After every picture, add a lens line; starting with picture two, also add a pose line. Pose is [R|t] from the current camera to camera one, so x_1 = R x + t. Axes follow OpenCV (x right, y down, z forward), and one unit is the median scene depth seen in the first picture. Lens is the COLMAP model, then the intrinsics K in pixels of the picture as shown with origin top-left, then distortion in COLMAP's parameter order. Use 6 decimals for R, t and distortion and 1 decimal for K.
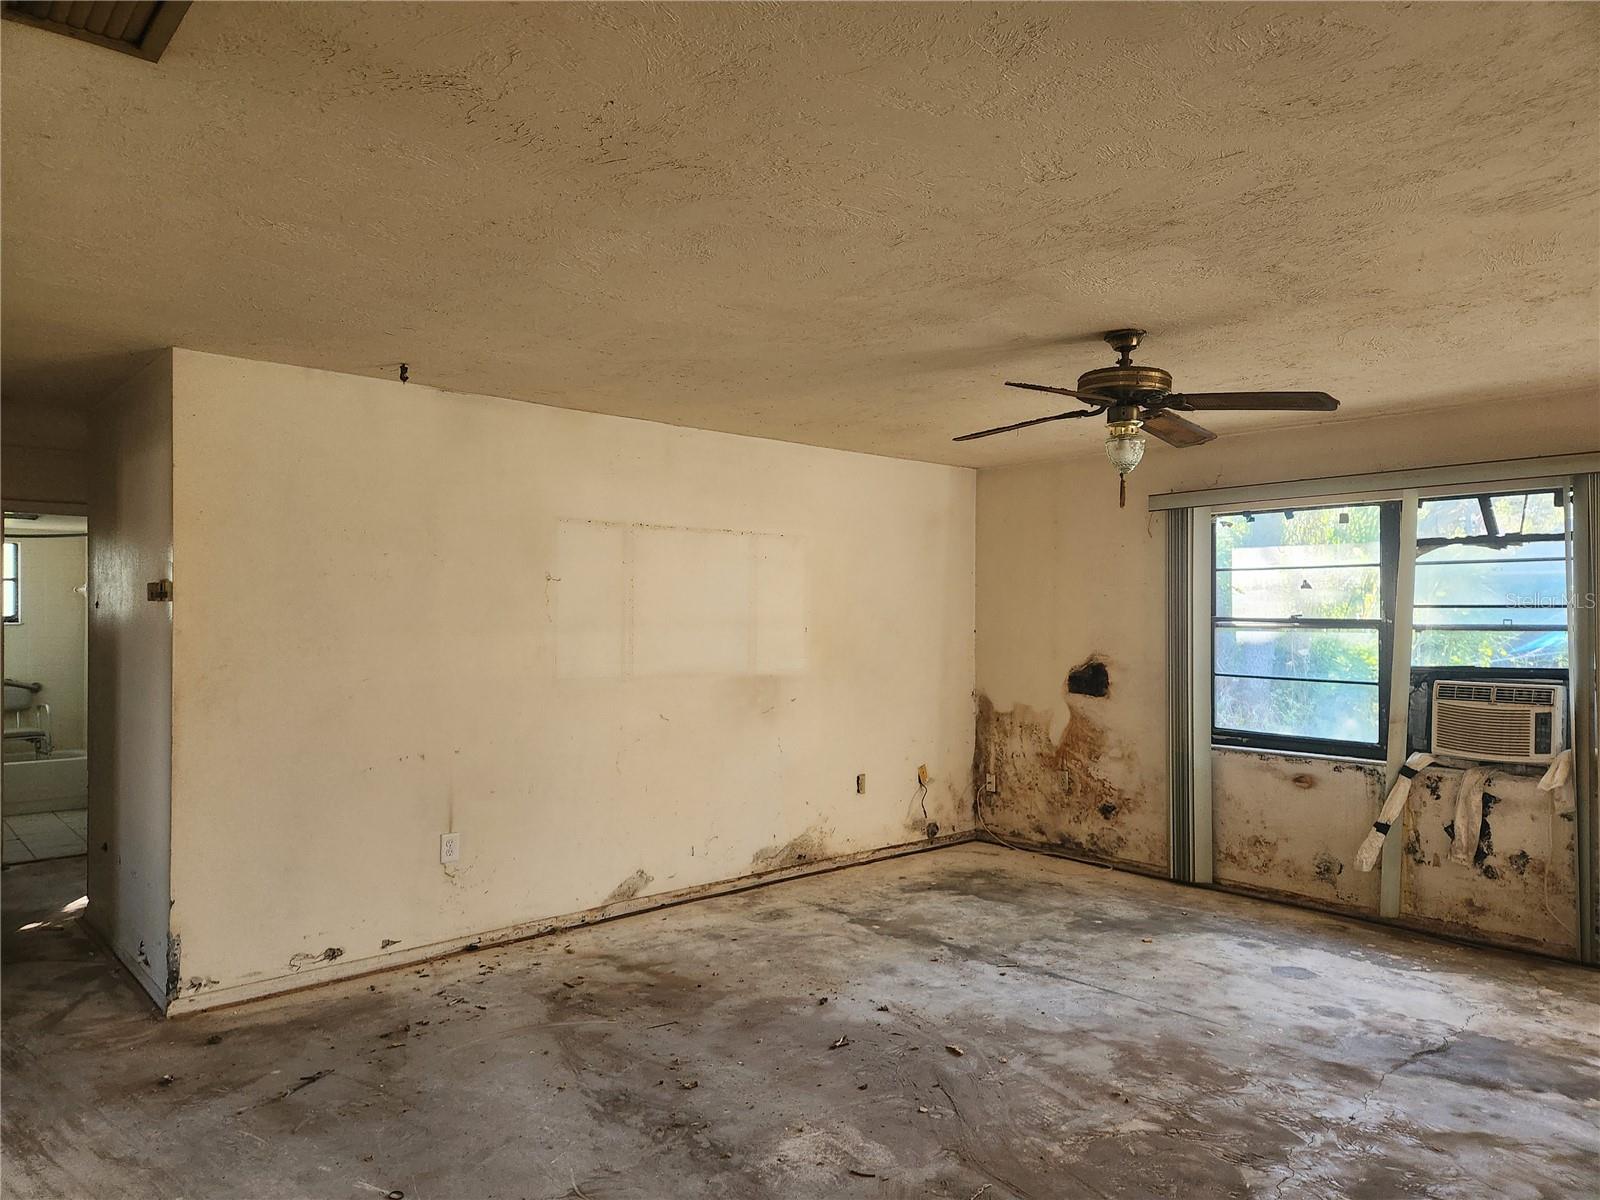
lens RADIAL K [[1060.5, 0, 800.0], [0, 1060.5, 600.0], [0, 0, 1]] dist [0.085070, -0.071964]
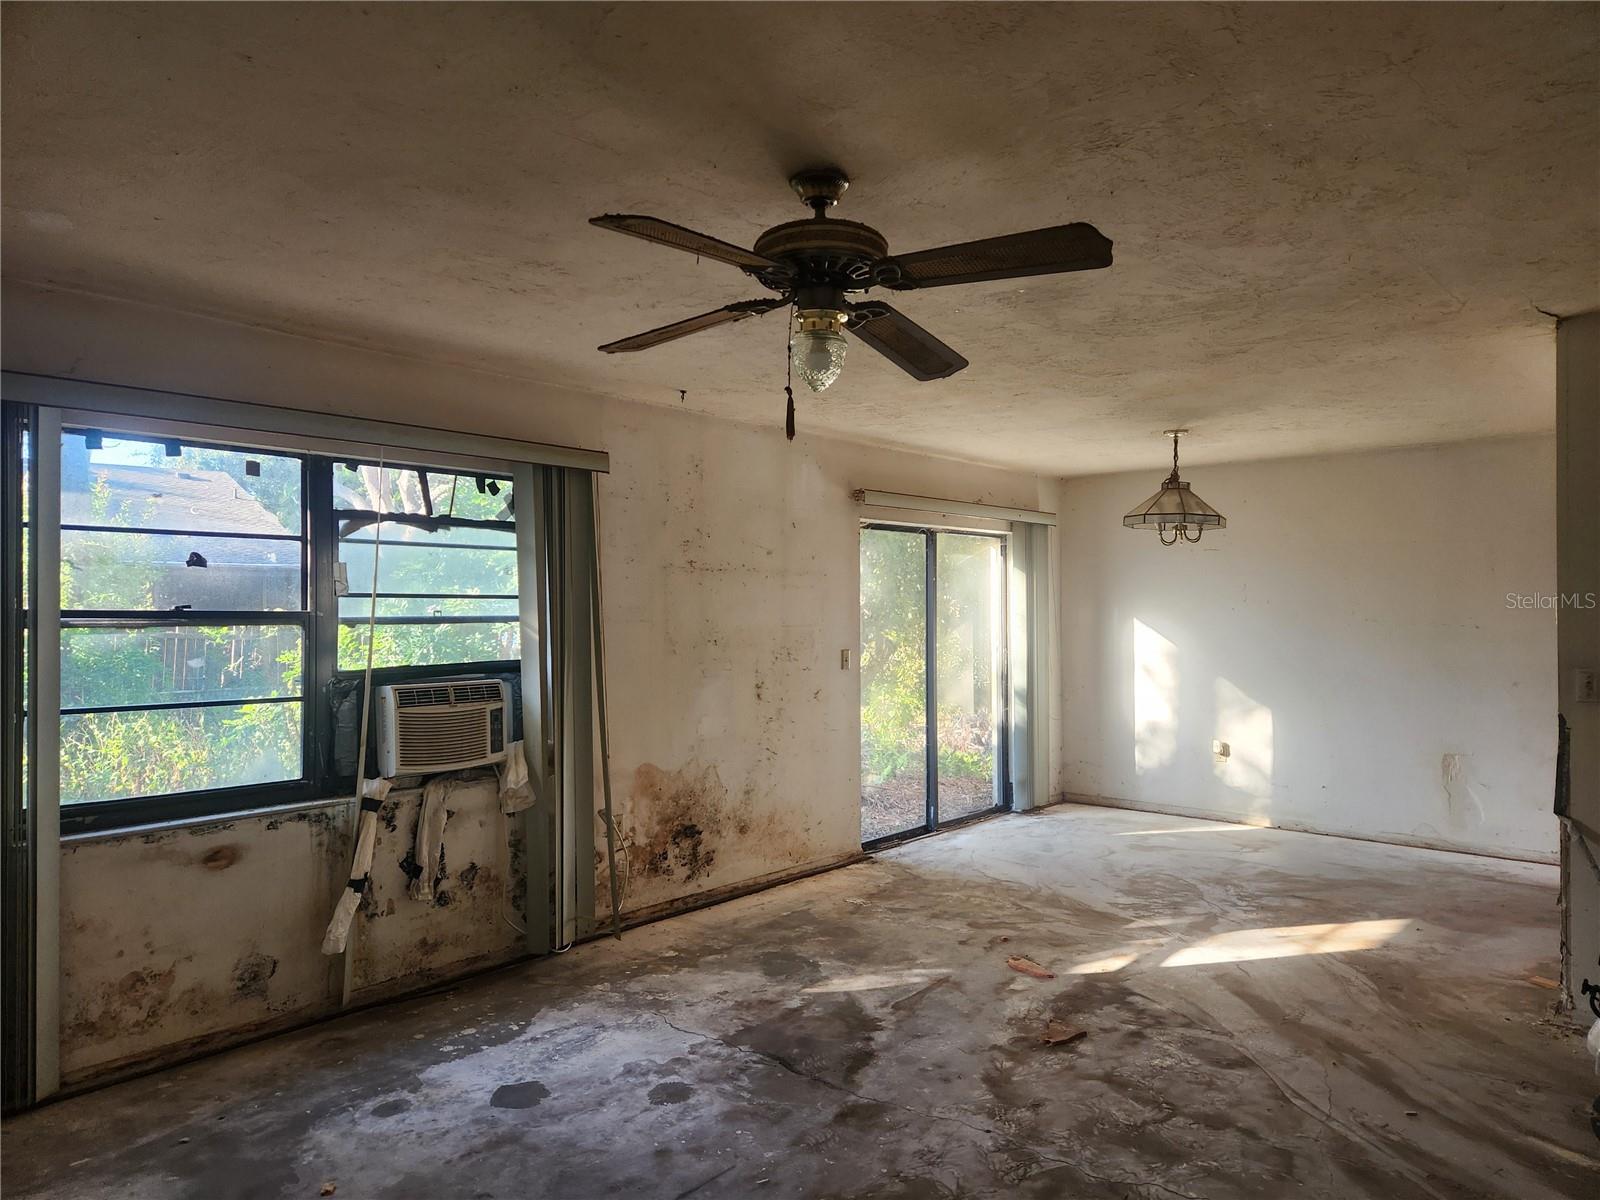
lens RADIAL K [[1060.5, 0, 800.0], [0, 1060.5, 600.0], [0, 0, 1]] dist [0.085070, -0.071964]
pose [[-0.120659, 0.008805, 0.992655, -0.263639], [-0.009625, 0.999903, -0.010040, 0.015172], [-0.992647, -0.010766, -0.120563, 0.820129]]
